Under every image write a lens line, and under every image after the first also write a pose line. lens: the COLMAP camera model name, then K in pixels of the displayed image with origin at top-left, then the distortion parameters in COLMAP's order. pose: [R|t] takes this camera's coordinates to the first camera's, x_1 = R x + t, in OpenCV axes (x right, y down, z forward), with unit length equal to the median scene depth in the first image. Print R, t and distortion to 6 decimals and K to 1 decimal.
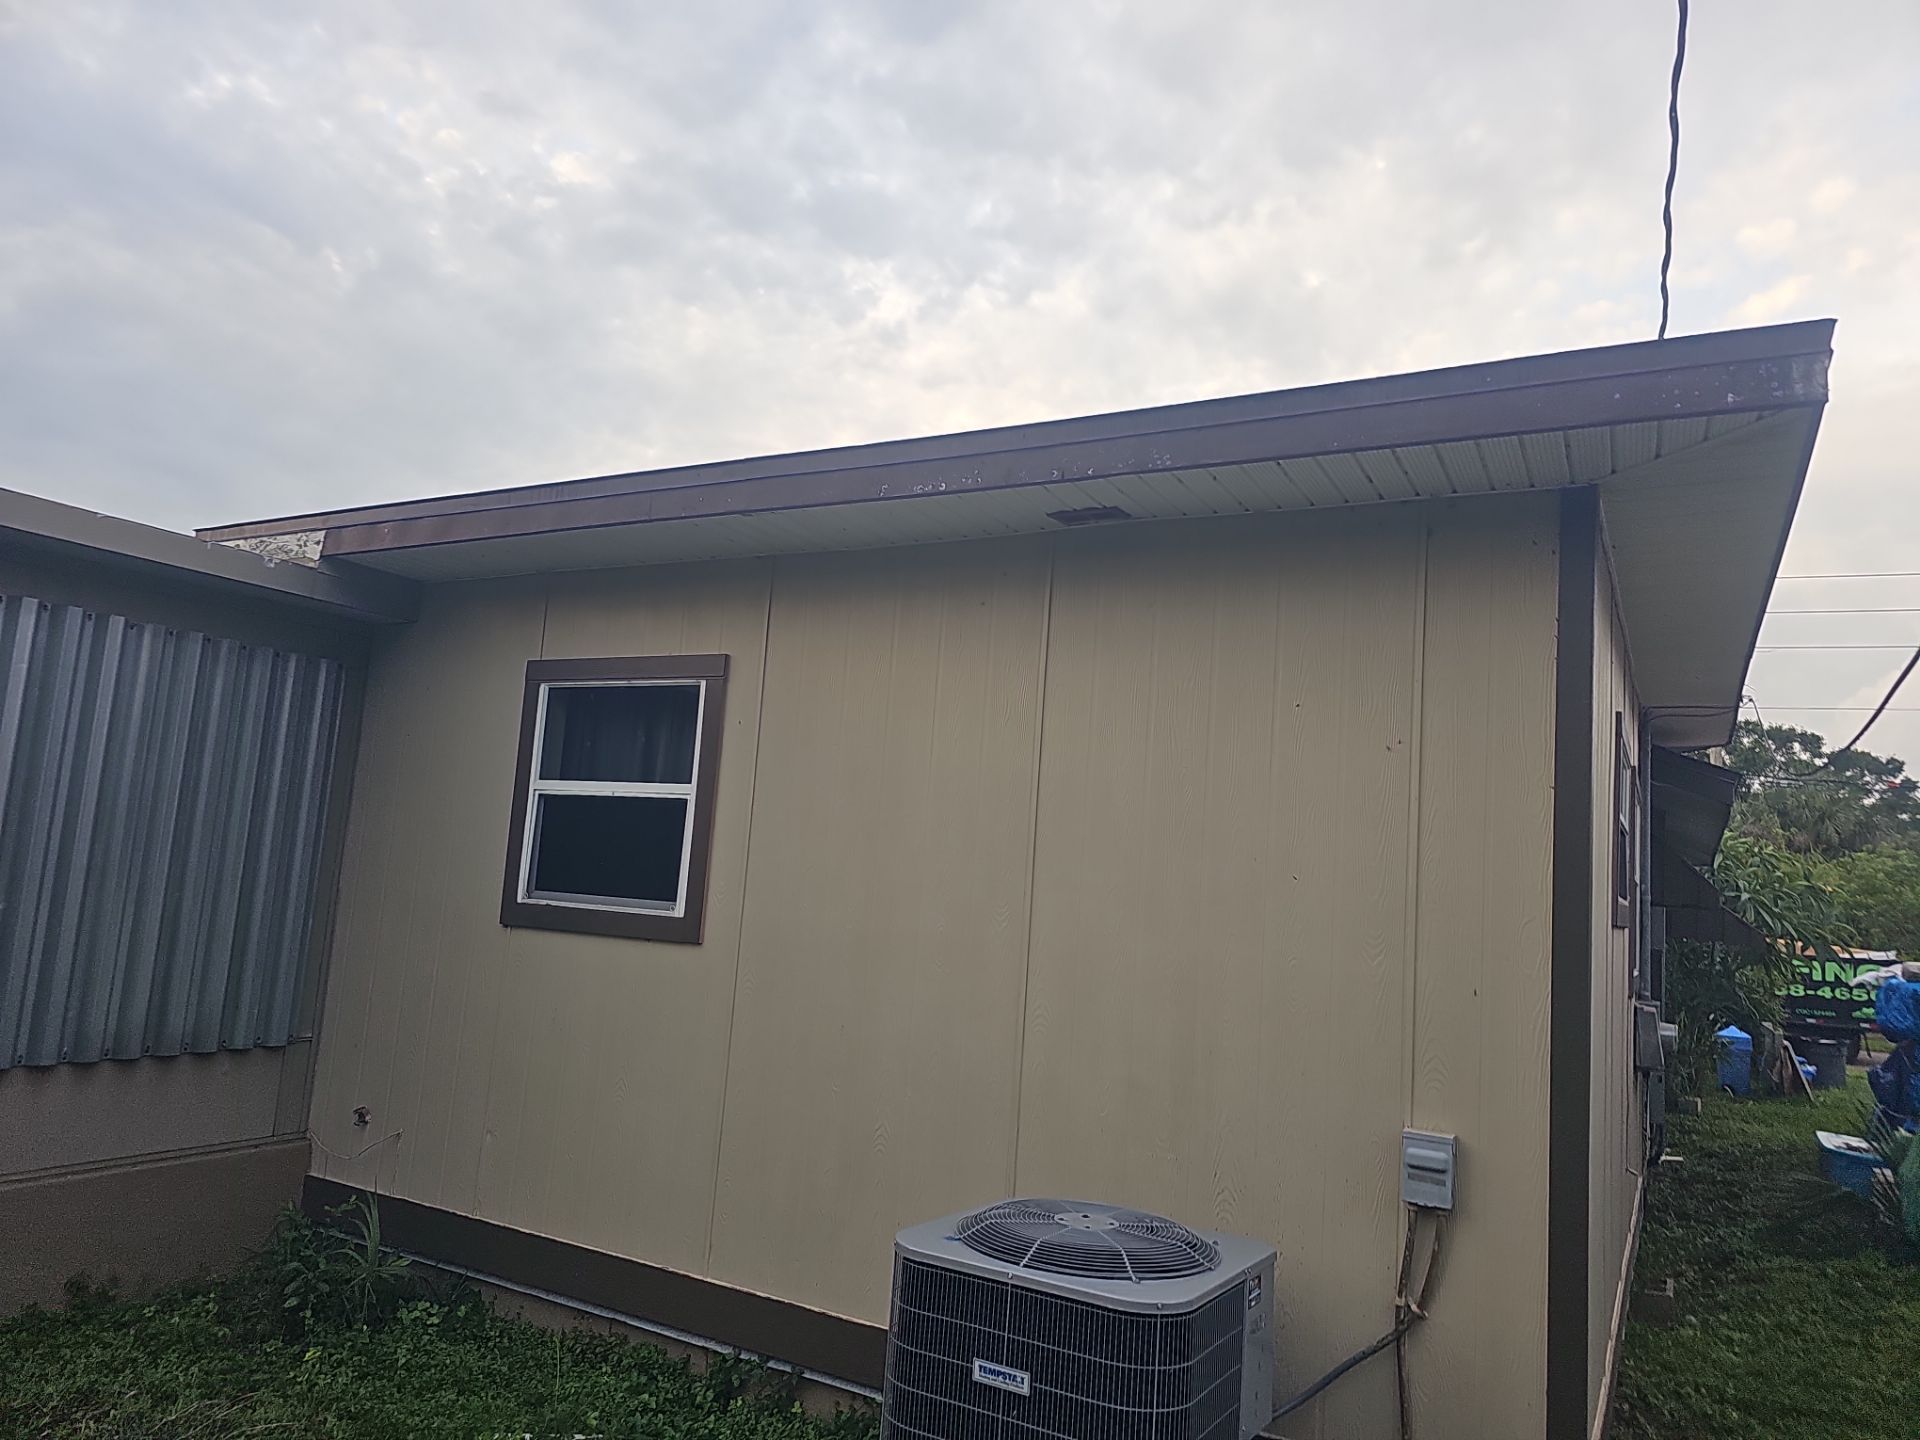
lens RADIAL K [[1274.5, 0, 968.7], [0, 1274.5, 743.1], [0, 0, 1]] dist [0.042918, -0.024941]
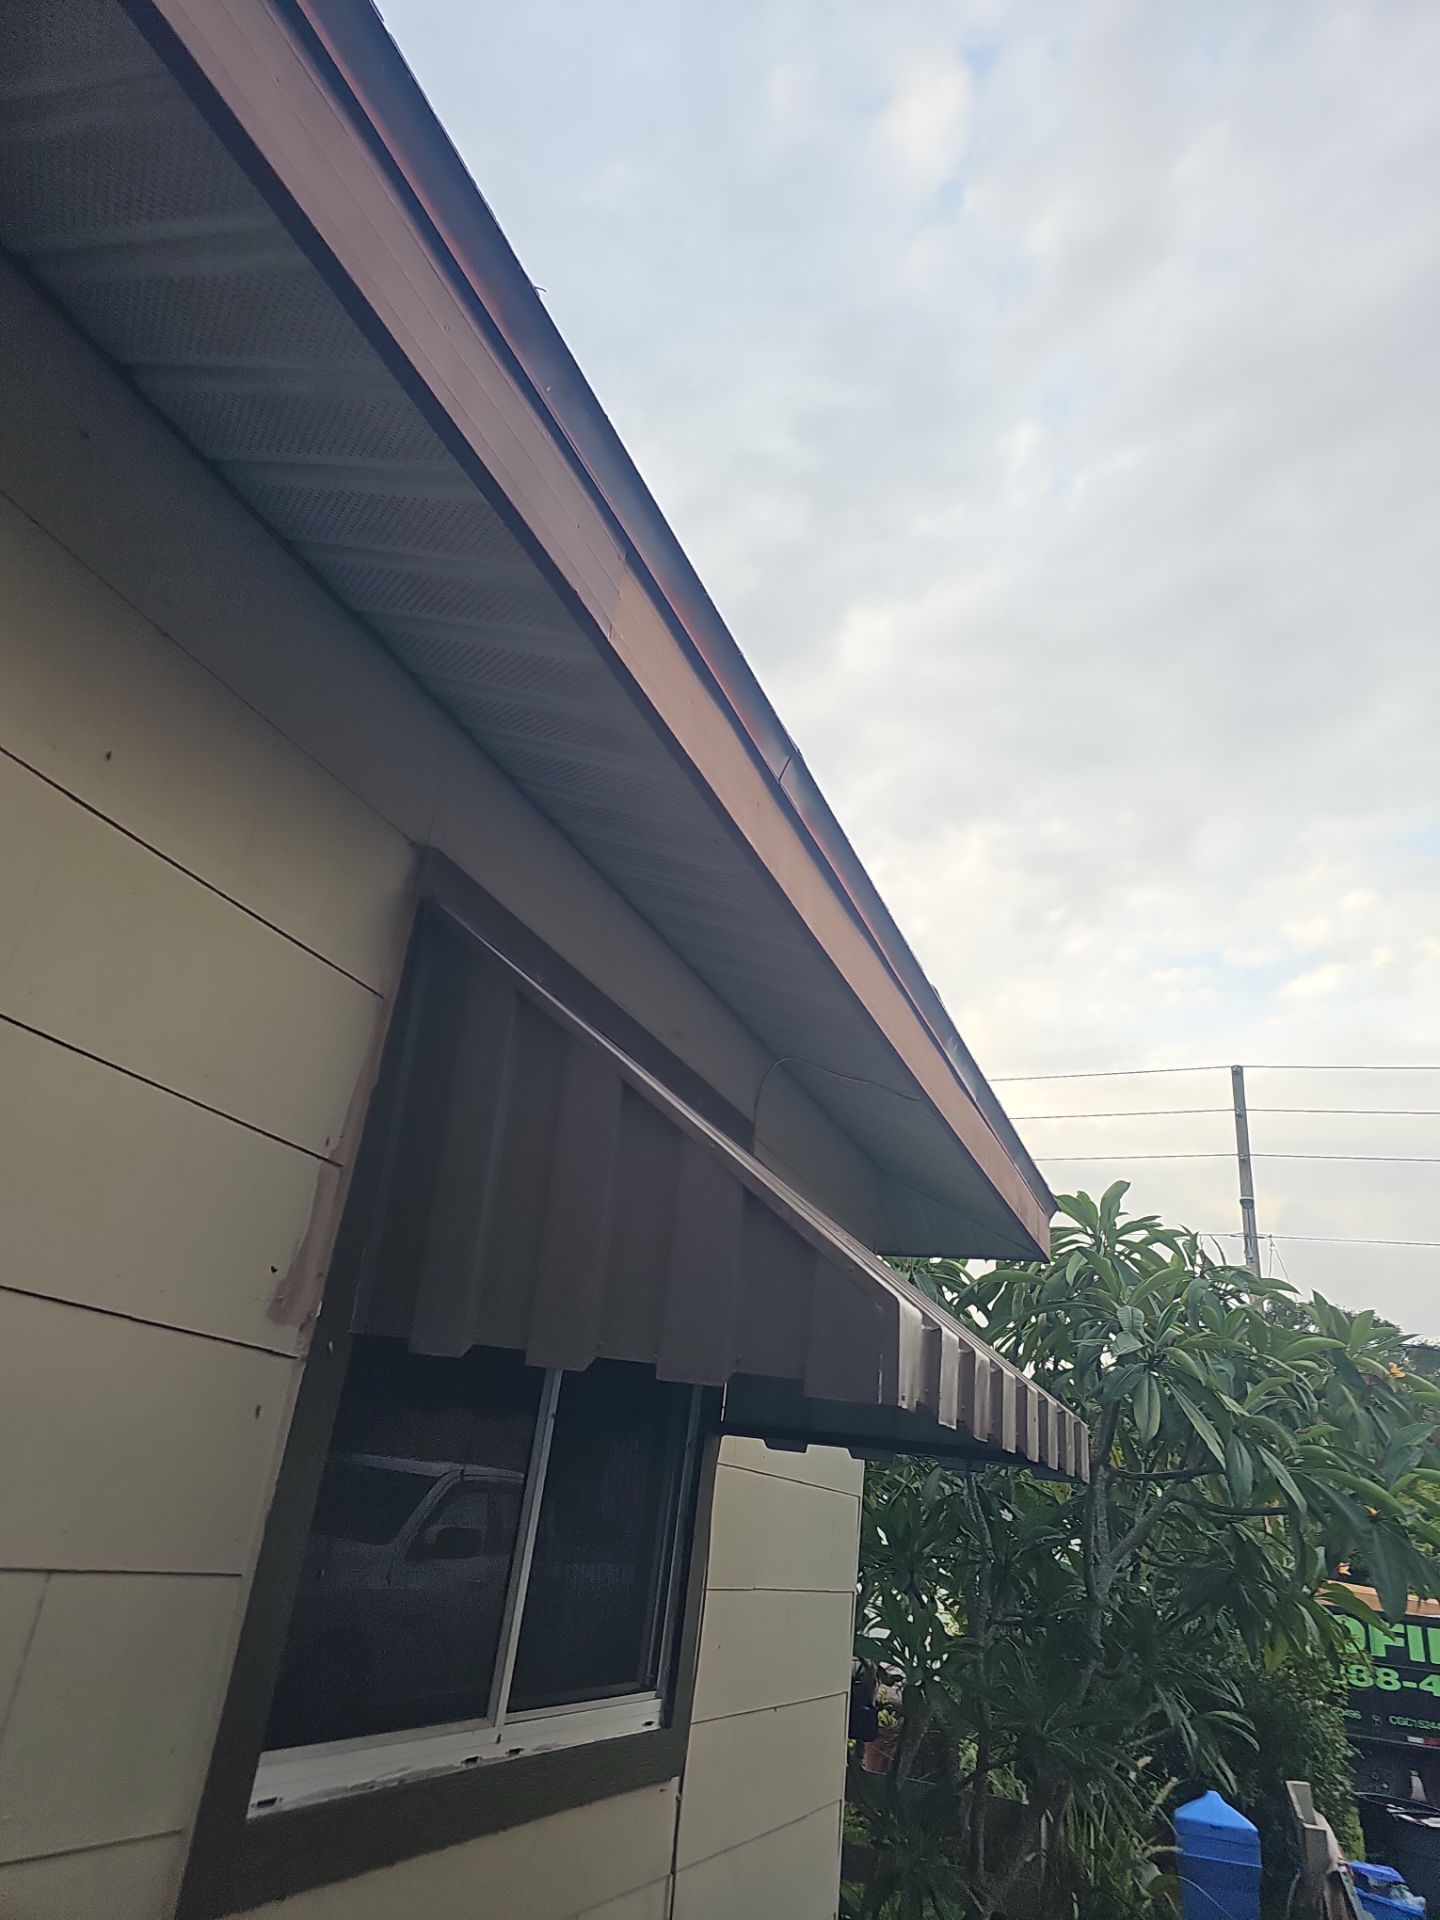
lens RADIAL K [[1262.8, 0, 699.0], [0, 1262.8, 936.2], [0, 0, 1]] dist [0.001556, -0.003496]
pose [[0.993359, 0.089237, 0.072622, 0.271632], [-0.062609, 0.948829, -0.309523, 0.071687], [-0.096527, 0.302921, 0.948115, 0.404595]]
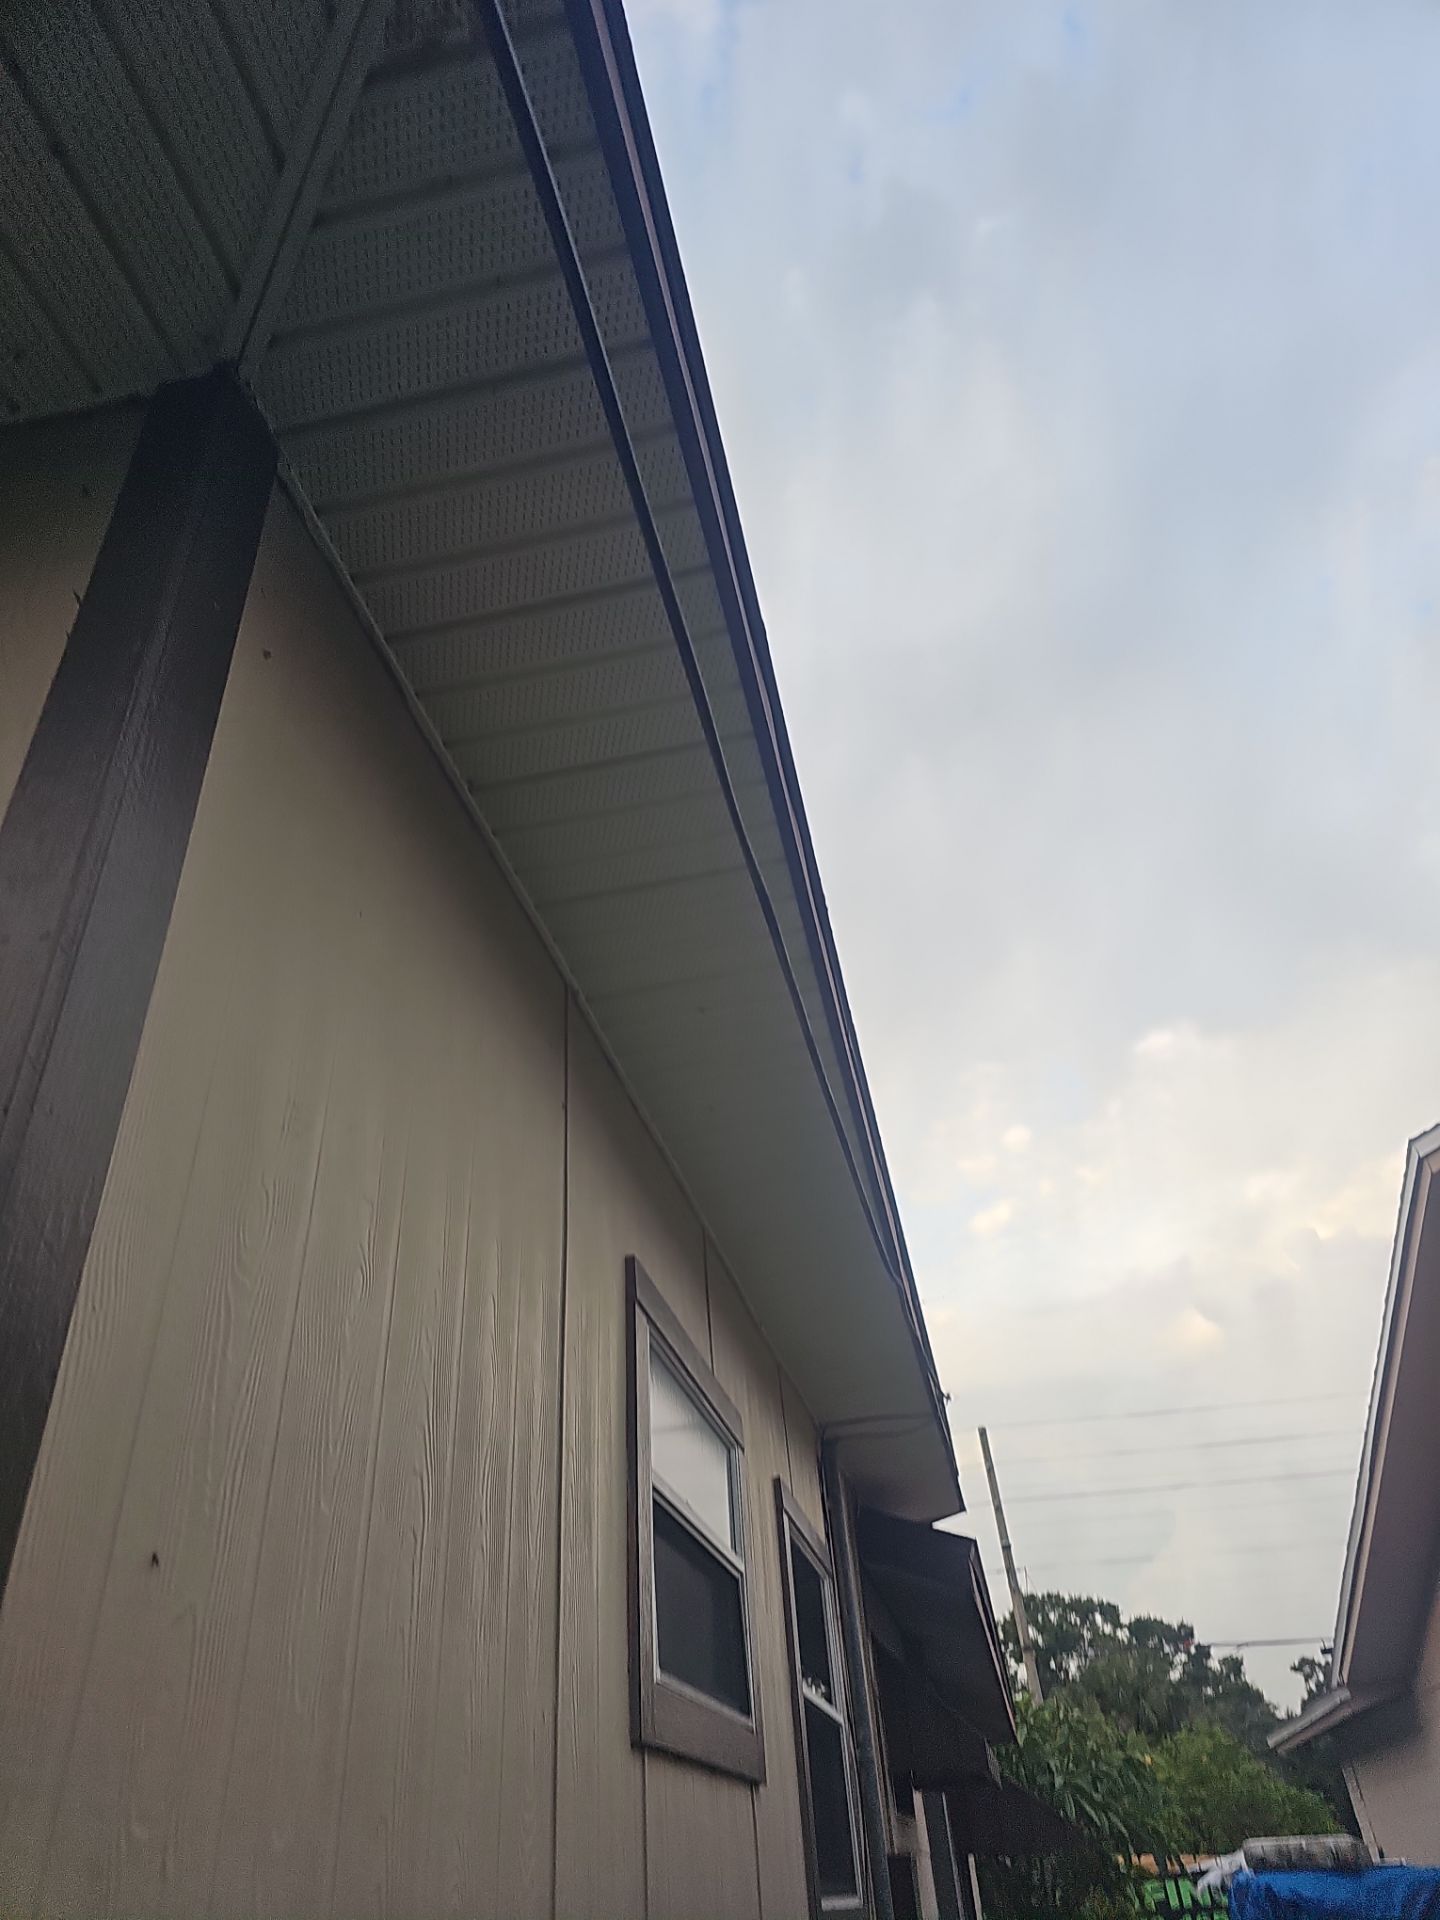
lens RADIAL K [[1262.8, 0, 699.0], [0, 1262.8, 936.2], [0, 0, 1]] dist [0.001556, -0.003496]
pose [[0.953331, 0.072203, 0.293165, 0.073379], [0.089285, 0.860140, -0.502183, 0.024280], [-0.288422, 0.504922, 0.813552, 0.100366]]
